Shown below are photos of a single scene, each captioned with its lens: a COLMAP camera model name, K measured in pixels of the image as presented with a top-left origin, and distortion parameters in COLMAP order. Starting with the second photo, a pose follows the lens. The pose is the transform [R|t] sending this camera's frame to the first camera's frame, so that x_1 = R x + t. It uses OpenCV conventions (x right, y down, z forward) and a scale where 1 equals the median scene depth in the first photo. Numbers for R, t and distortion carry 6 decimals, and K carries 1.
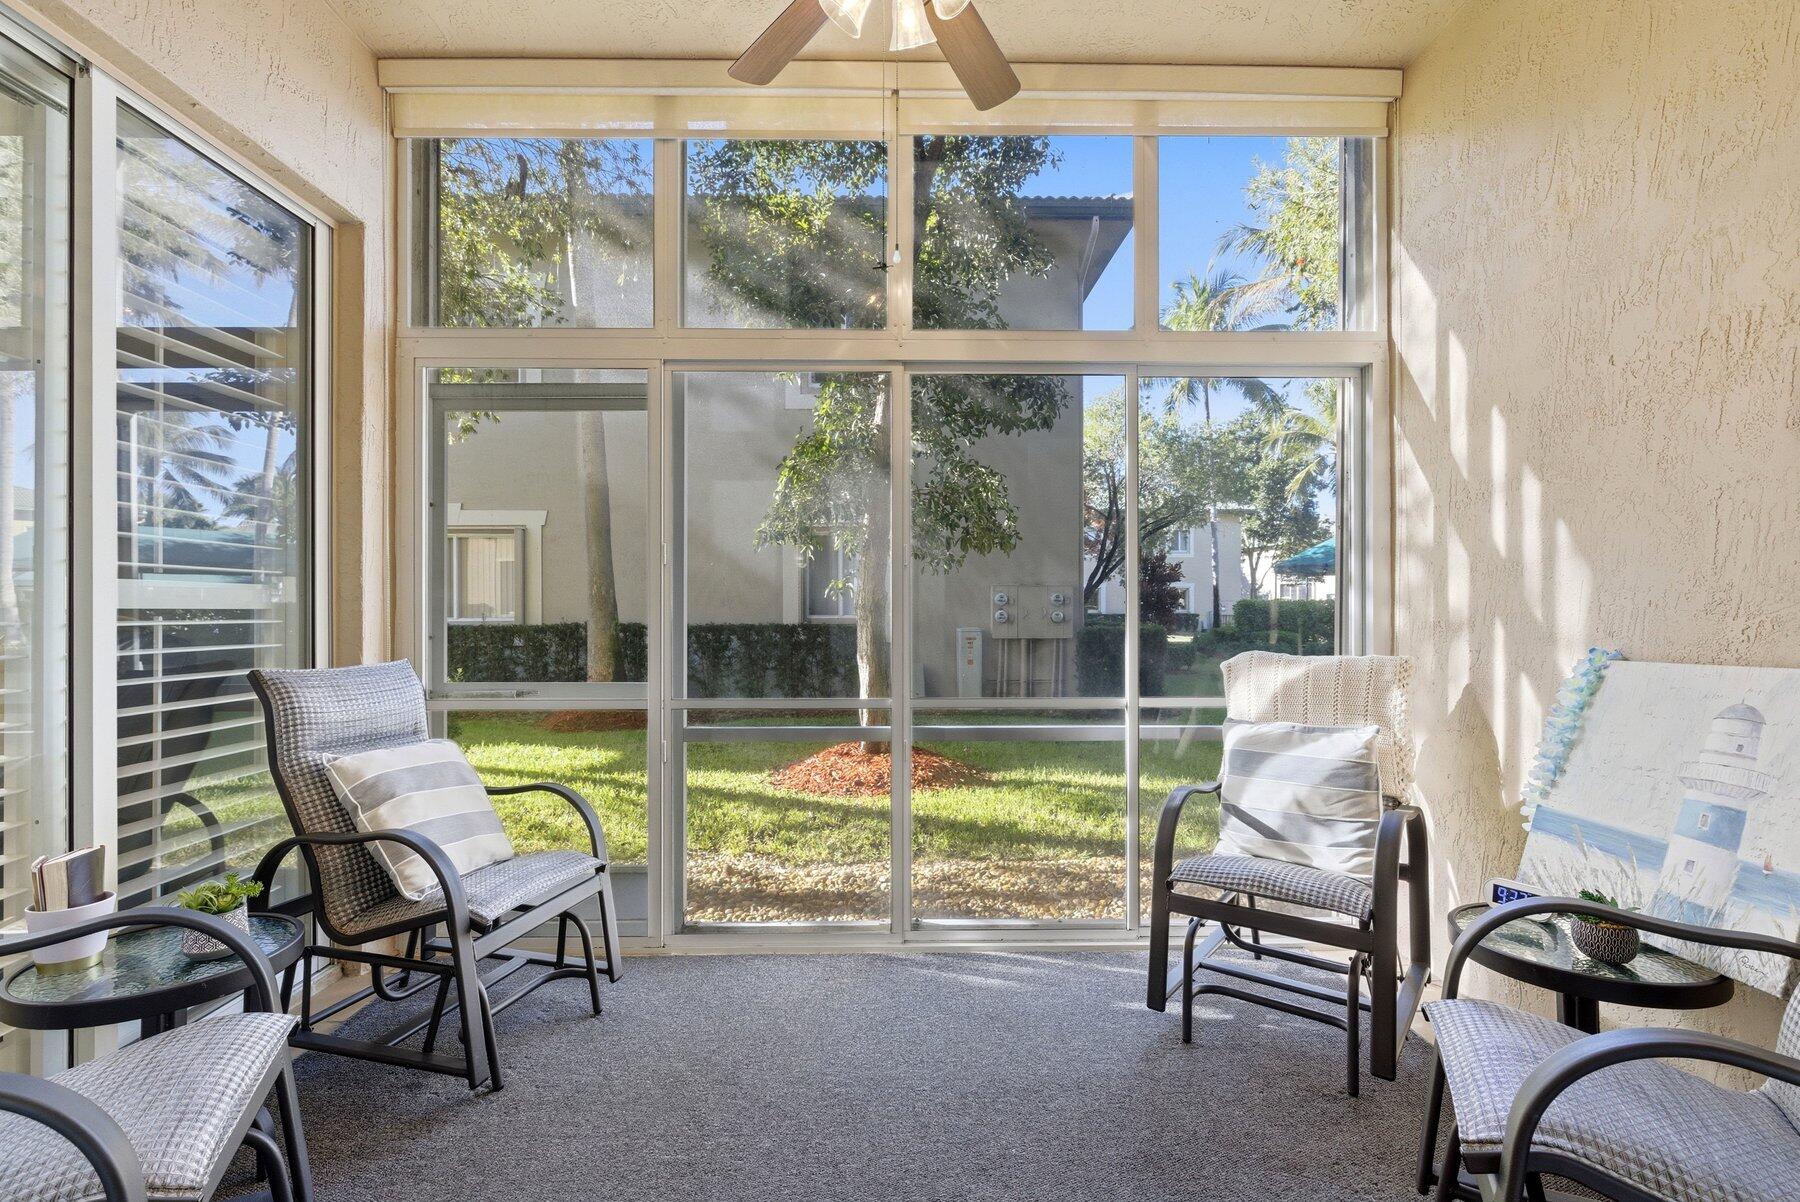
lens RADIAL K [[834.0, 0, 905.0], [0, 834.0, 618.7], [0, 0, 1]] dist [0.000077, 0.000709]
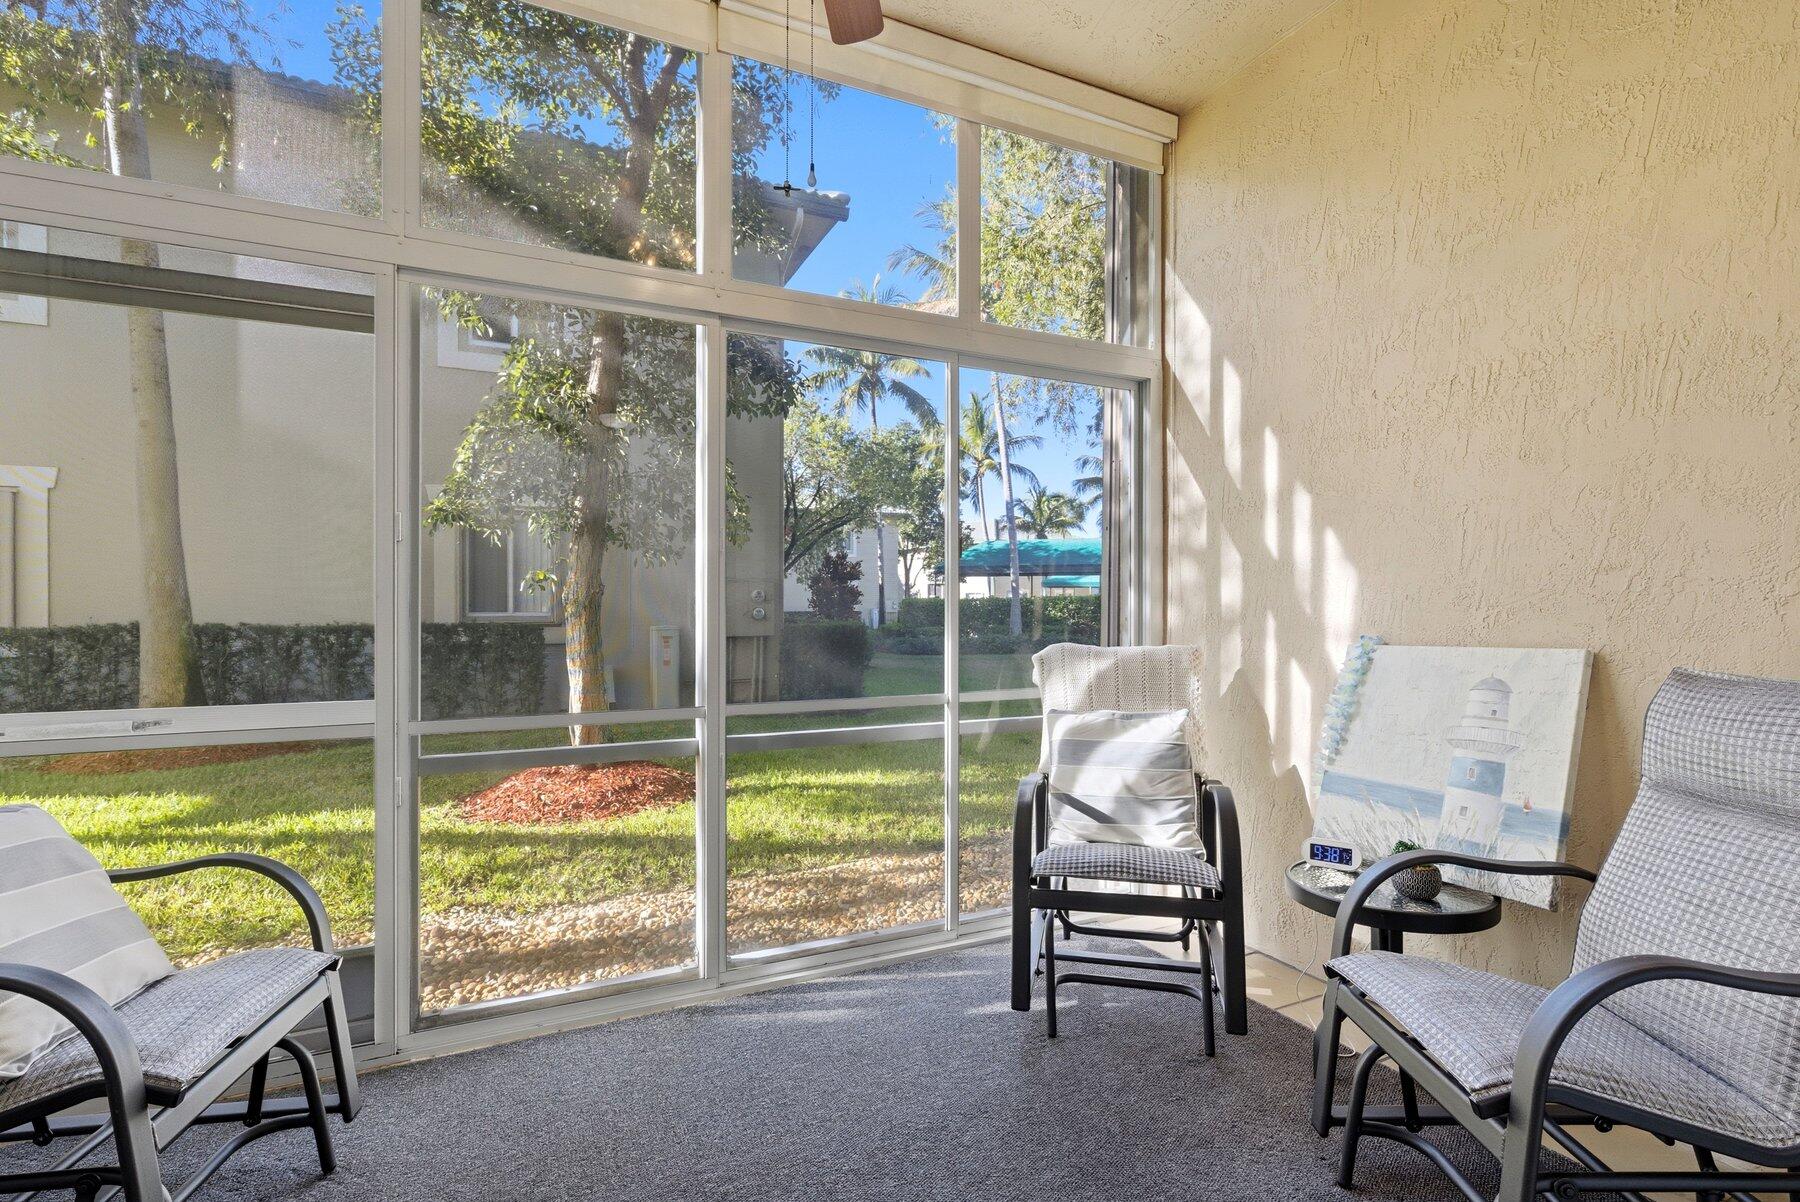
lens RADIAL K [[834.0, 0, 905.0], [0, 834.0, 618.7], [0, 0, 1]] dist [0.000077, 0.000709]
pose [[0.910915, -0.005448, 0.412559, -0.192479], [0.004588, 0.999985, 0.003074, 0.003857], [-0.412569, -0.000907, 0.910926, 0.138950]]
